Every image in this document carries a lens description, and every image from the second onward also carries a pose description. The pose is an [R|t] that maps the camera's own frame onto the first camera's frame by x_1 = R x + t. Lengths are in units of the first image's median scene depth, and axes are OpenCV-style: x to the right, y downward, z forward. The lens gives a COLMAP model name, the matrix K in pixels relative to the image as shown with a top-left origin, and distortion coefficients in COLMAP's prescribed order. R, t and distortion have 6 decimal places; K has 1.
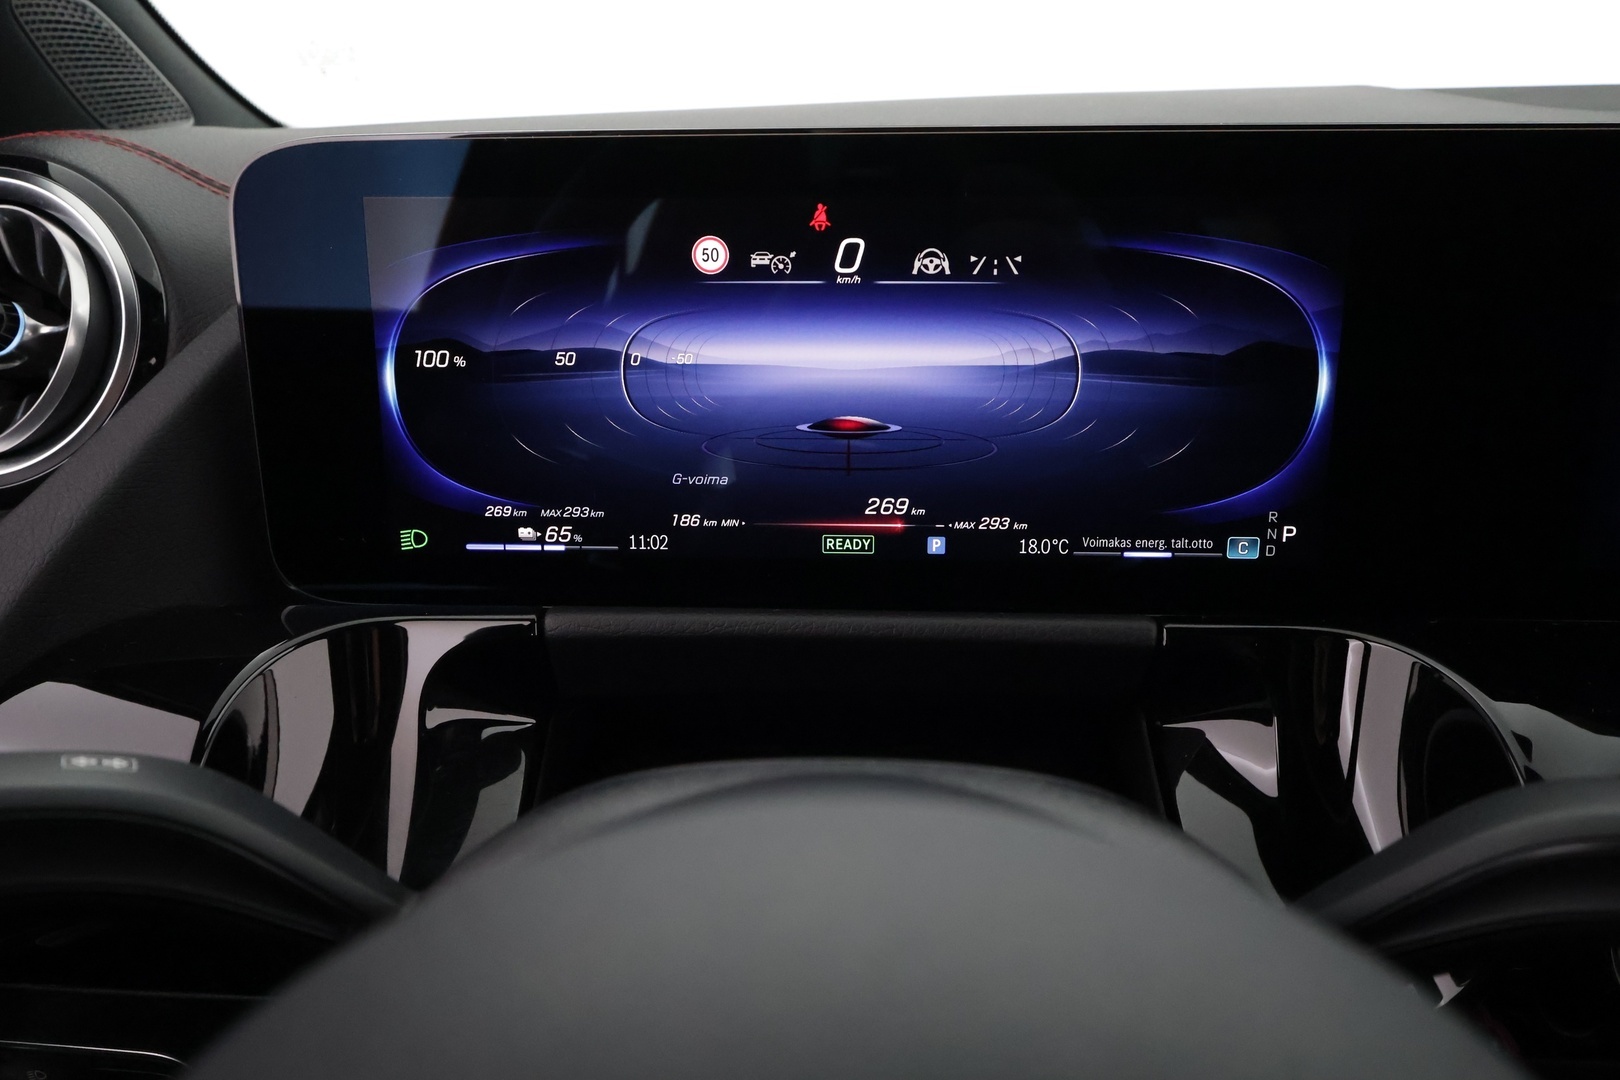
lens RADIAL K [[1239.3, 0, 811.1], [0, 1239.3, 537.8], [0, 0, 1]] dist [0.029567, -0.010560]
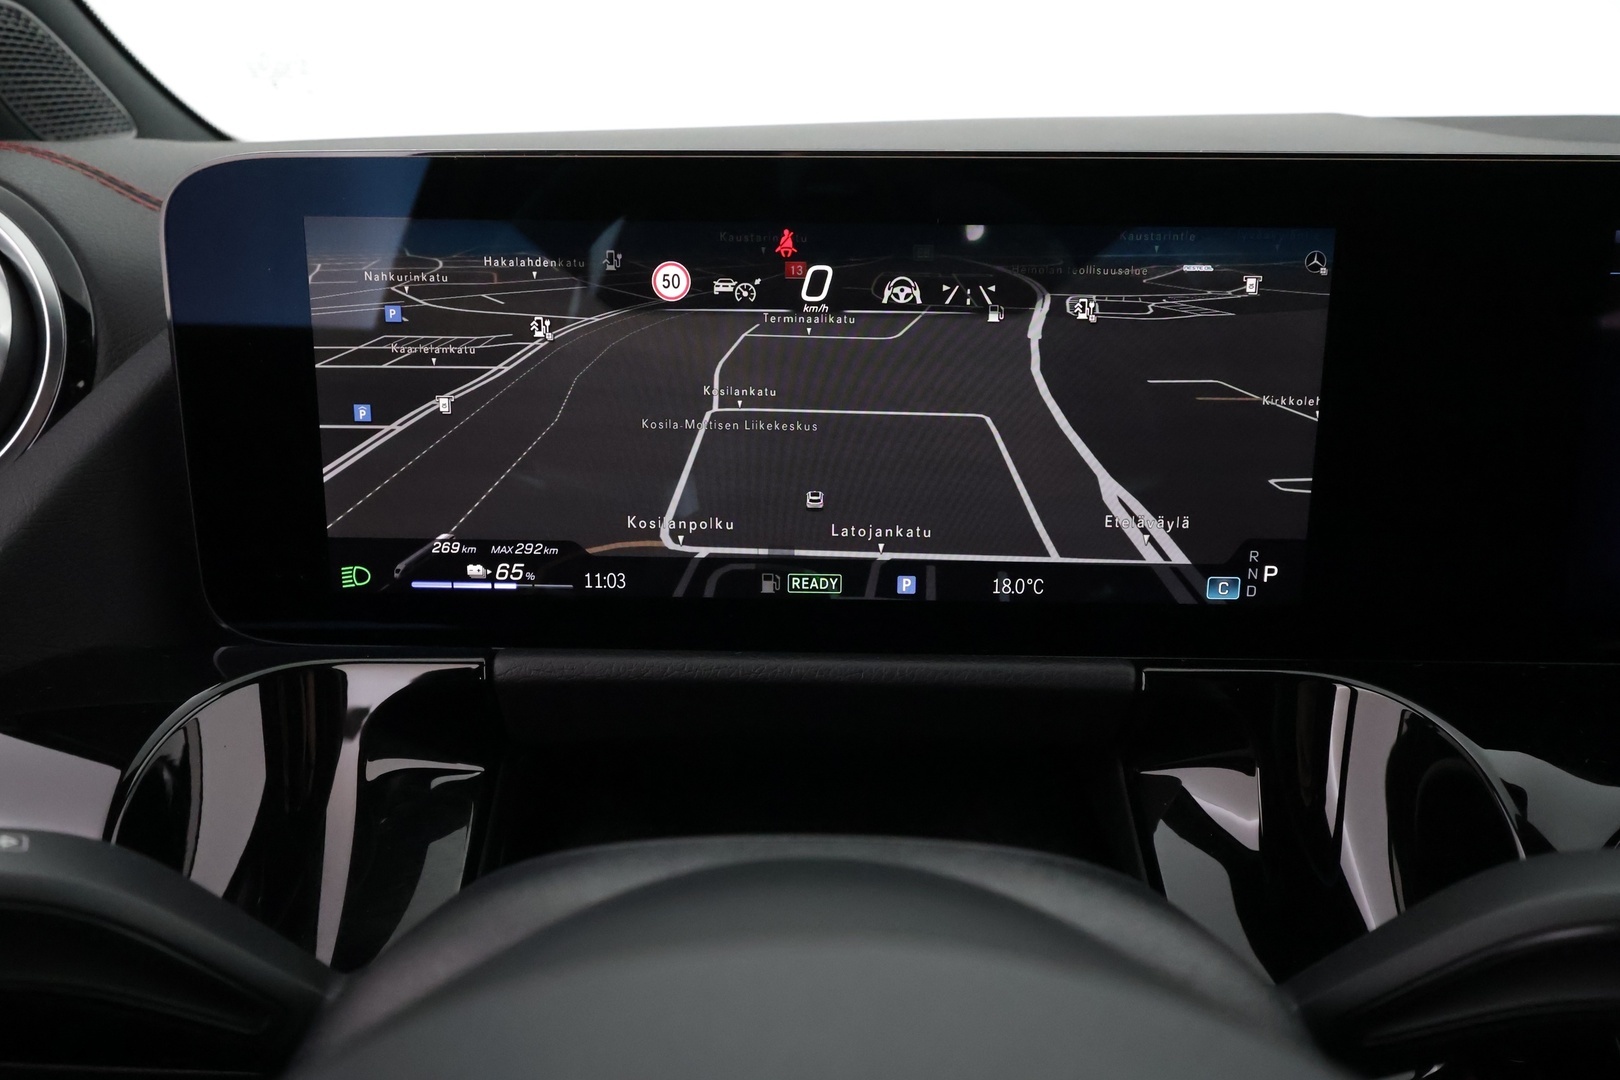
lens RADIAL K [[1239.3, 0, 815.0], [0, 1239.3, 535.8], [0, 0, 1]] dist [0.029567, -0.010560]
pose [[0.999529, 0.003133, 0.030515, 0.000913], [-0.002678, 0.999885, -0.014954, -0.017273], [-0.030559, 0.014865, 0.999422, 0.043684]]
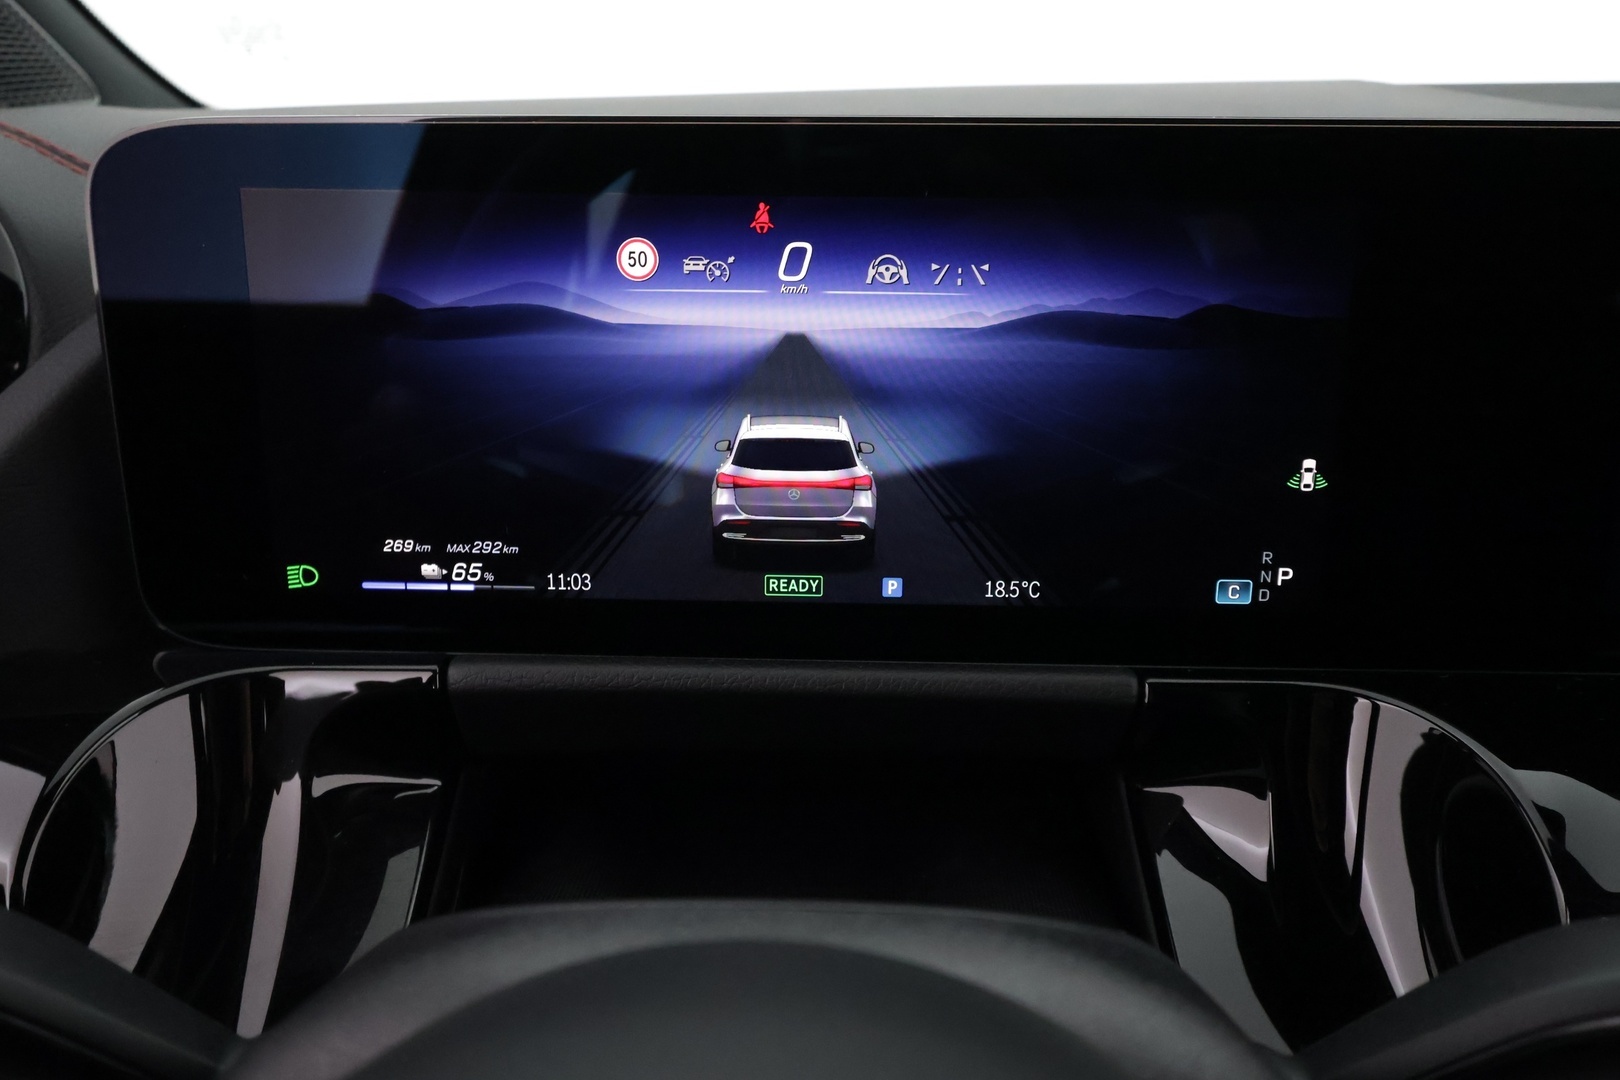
lens RADIAL K [[1239.3, 0, 817.8], [0, 1239.3, 534.1], [0, 0, 1]] dist [0.029567, -0.010560]
pose [[0.999700, 0.004465, 0.024078, 0.025834], [-0.004605, 0.999973, 0.005752, -0.037106], [-0.024052, -0.005861, 0.999694, 0.110967]]
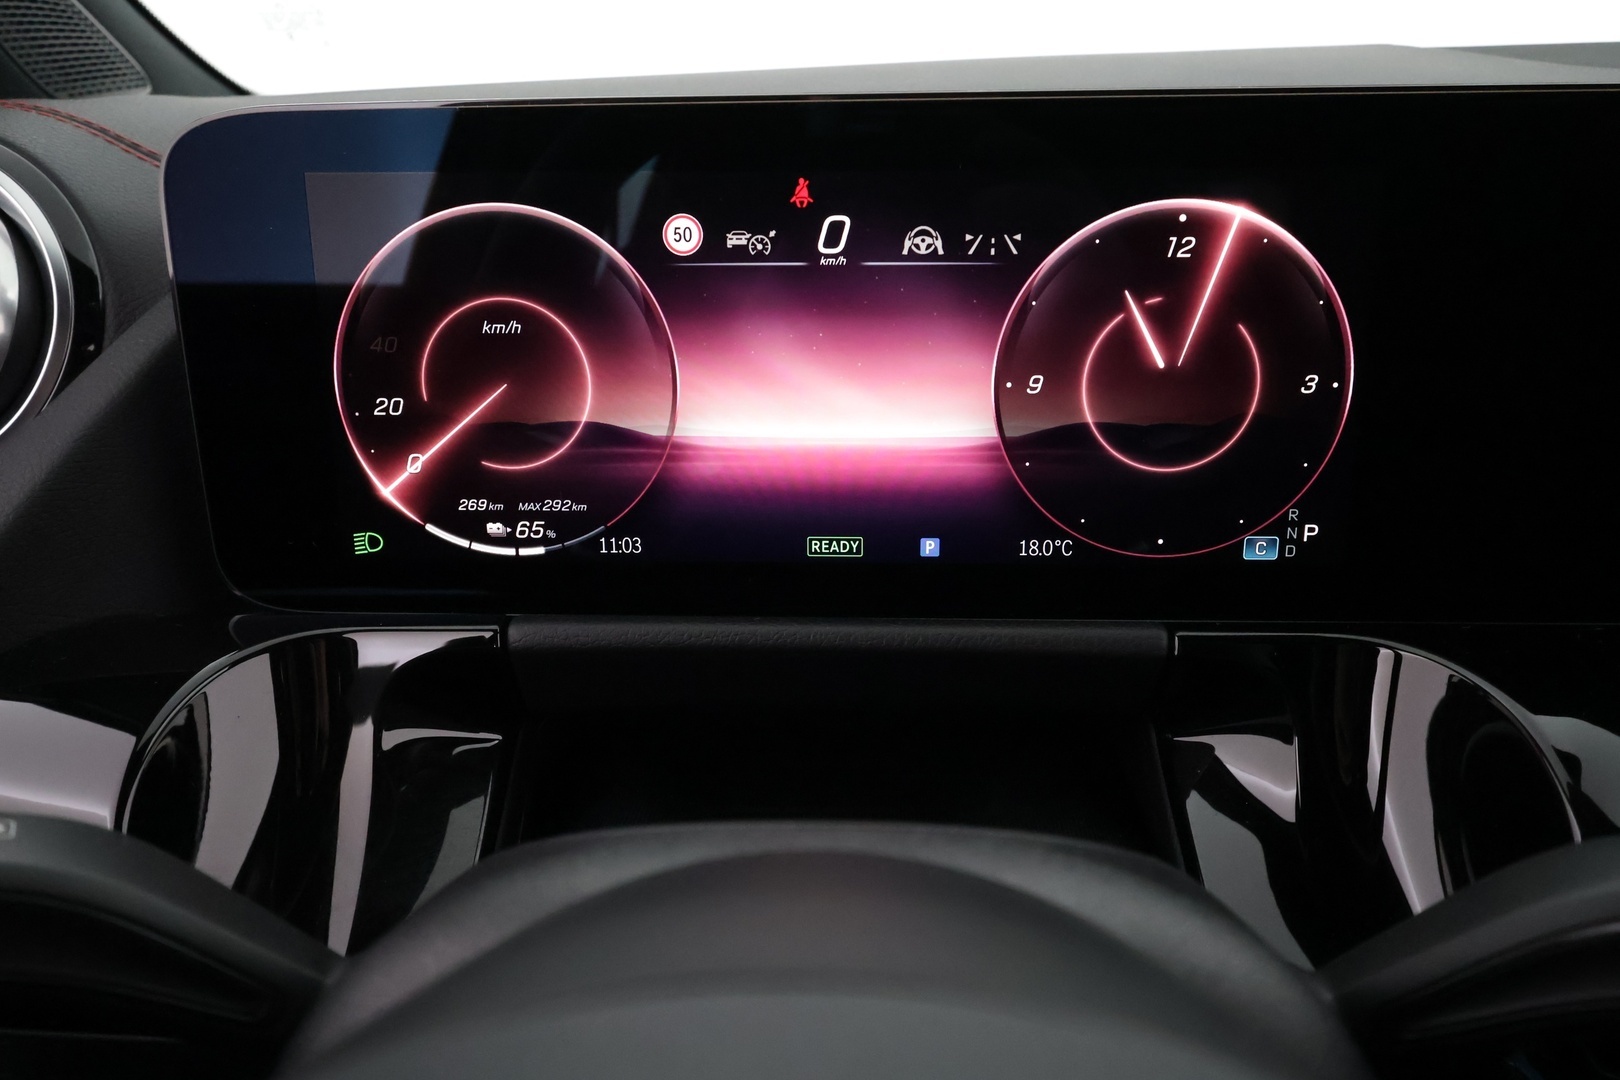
lens RADIAL K [[1239.3, 0, 815.2], [0, 1239.3, 534.3], [0, 0, 1]] dist [0.029567, -0.010560]
pose [[0.999982, -0.005949, 0.000213, 0.015027], [0.005942, 0.999695, 0.023955, -0.026389], [-0.000356, -0.023954, 0.999713, 0.072884]]
